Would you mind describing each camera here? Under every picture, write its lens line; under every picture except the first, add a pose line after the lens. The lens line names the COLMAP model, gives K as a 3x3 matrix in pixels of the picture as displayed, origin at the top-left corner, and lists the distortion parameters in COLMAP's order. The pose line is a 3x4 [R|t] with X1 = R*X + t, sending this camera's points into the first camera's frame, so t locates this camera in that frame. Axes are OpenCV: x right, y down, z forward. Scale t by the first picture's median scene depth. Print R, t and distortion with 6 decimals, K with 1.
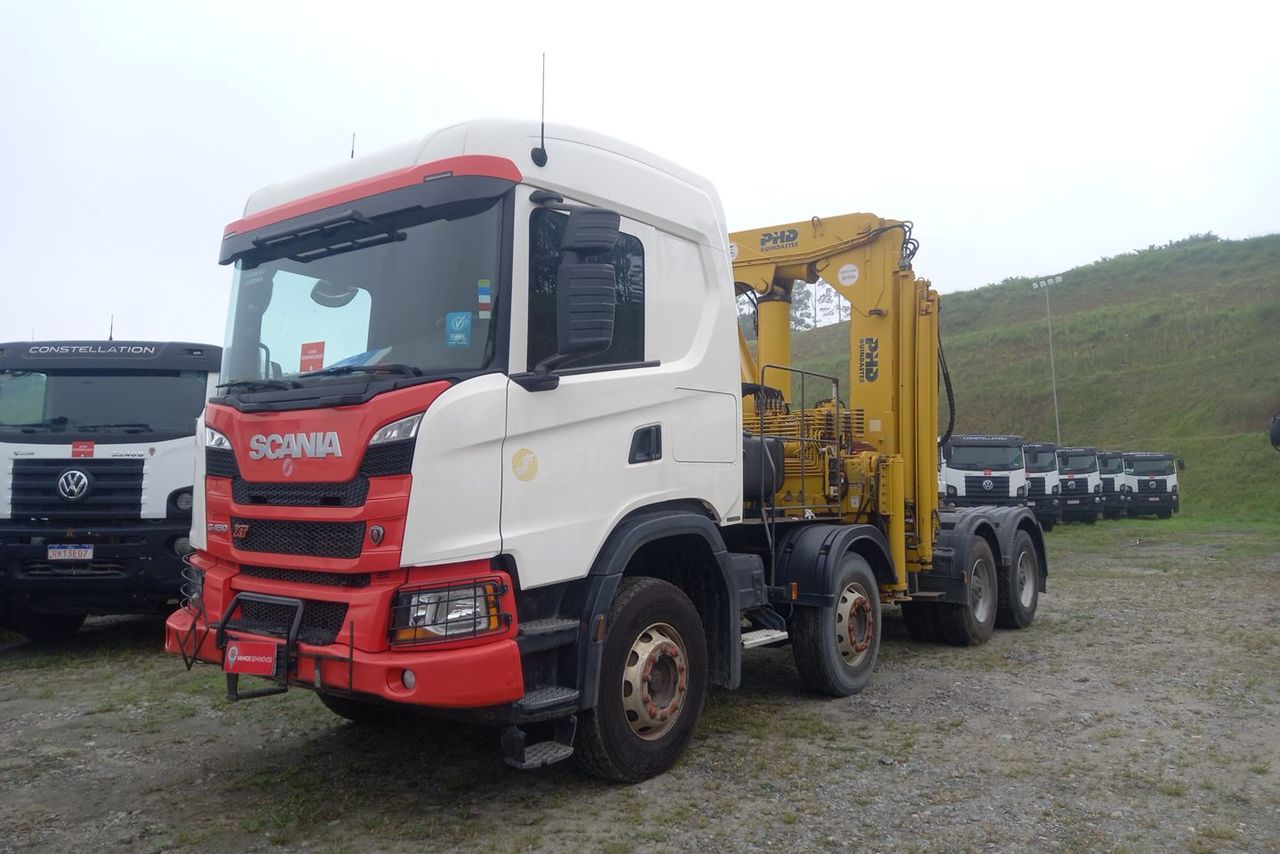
lens RADIAL K [[930.4, 0, 645.1], [0, 930.4, 427.9], [0, 0, 1]] dist [0.064284, -0.058395]
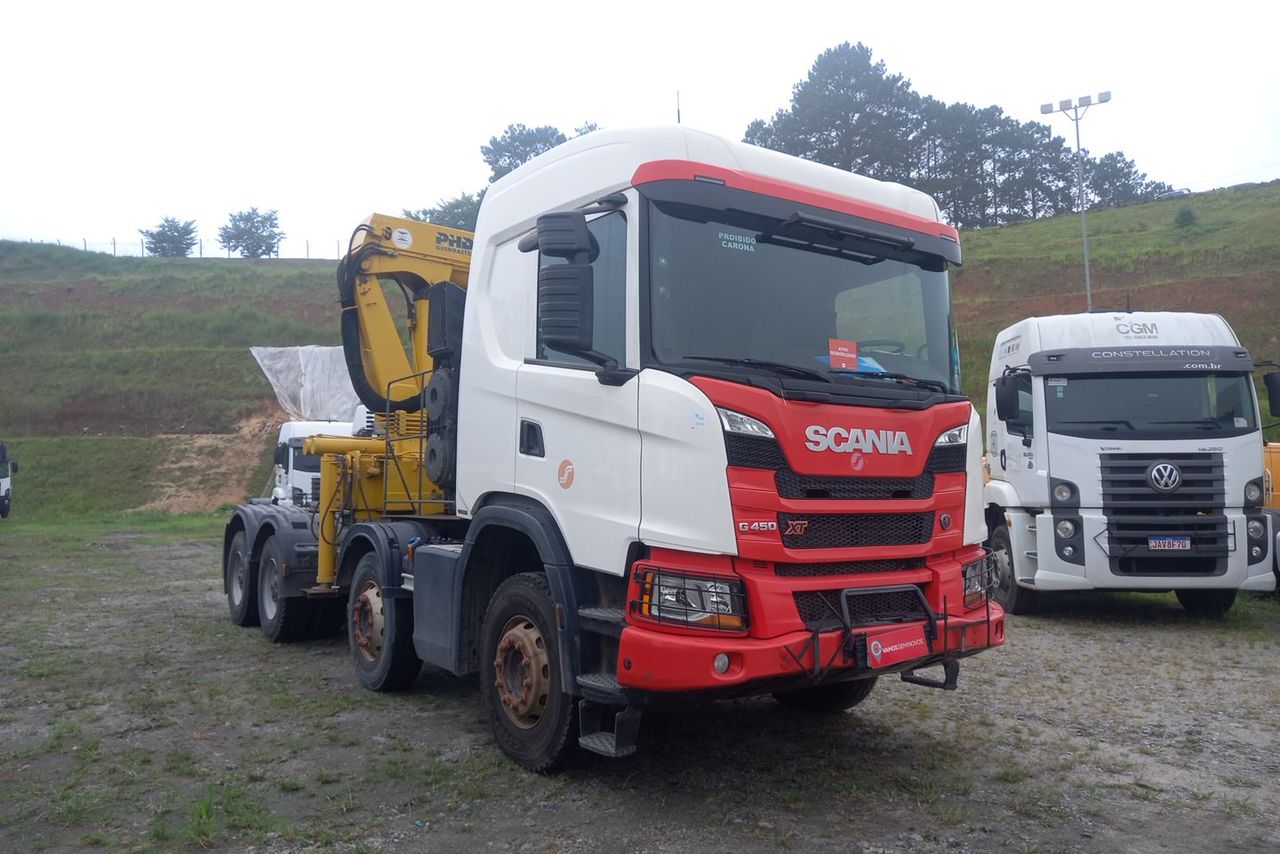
lens RADIAL K [[930.4, 0, 645.1], [0, 930.4, 427.9], [0, 0, 1]] dist [0.064284, -0.058395]
pose [[0.302831, 0.063428, 0.950931, -1.400112], [-0.058406, 0.997143, -0.047911, 0.066711], [-0.951253, -0.041031, 0.305670, 0.898566]]
